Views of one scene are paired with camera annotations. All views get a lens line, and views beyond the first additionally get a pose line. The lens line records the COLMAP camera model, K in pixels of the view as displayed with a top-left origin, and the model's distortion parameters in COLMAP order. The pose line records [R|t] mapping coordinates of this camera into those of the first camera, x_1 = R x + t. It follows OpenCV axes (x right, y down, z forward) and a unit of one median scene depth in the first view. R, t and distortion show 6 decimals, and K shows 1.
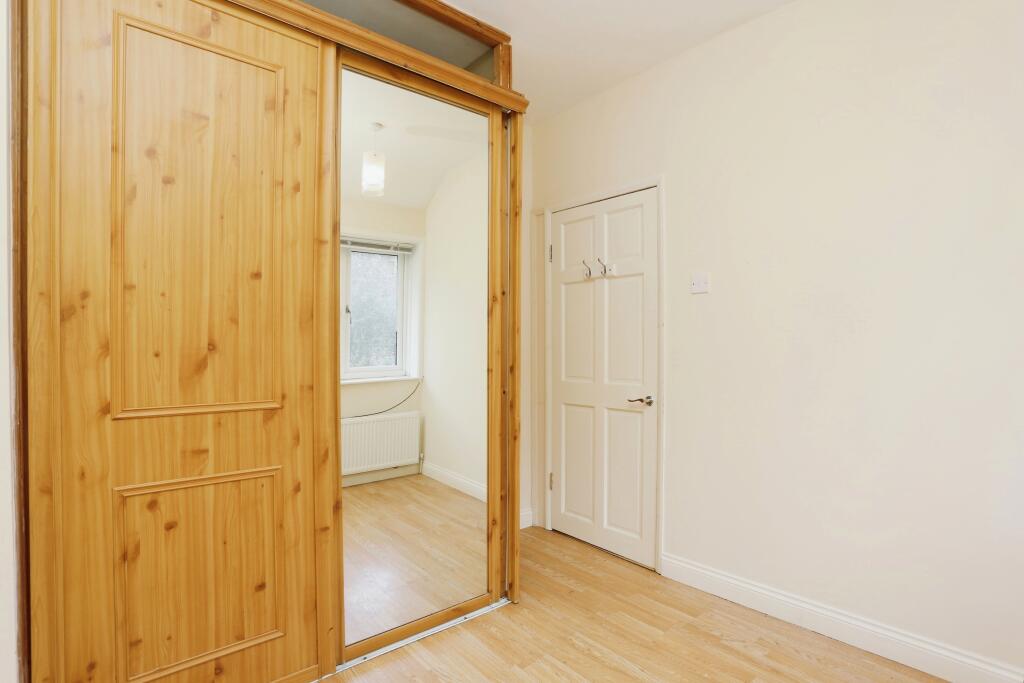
lens RADIAL K [[507.8, 0, 517.8], [0, 507.8, 350.0], [0, 0, 1]] dist [-0.046927, 0.012992]
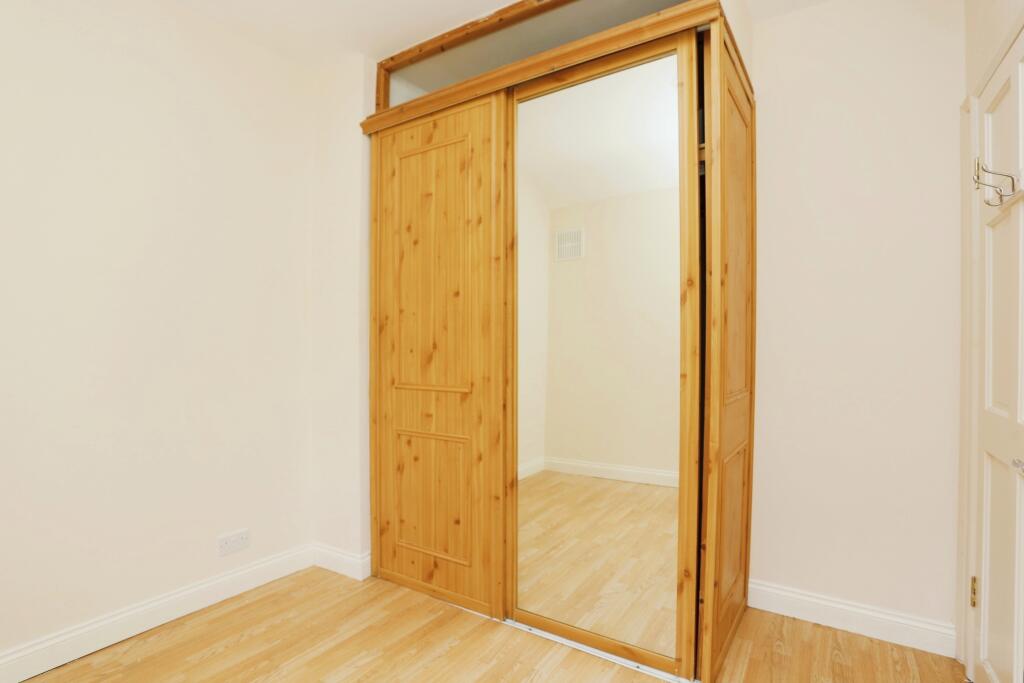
lens RADIAL K [[507.8, 0, 513.9], [0, 507.8, 340.5], [0, 0, 1]] dist [-0.046927, 0.012992]
pose [[0.289308, -0.003159, -0.957231, 0.878317], [0.000461, 0.999995, -0.003160, -0.017936], [0.957236, 0.000473, 0.289308, 0.765732]]
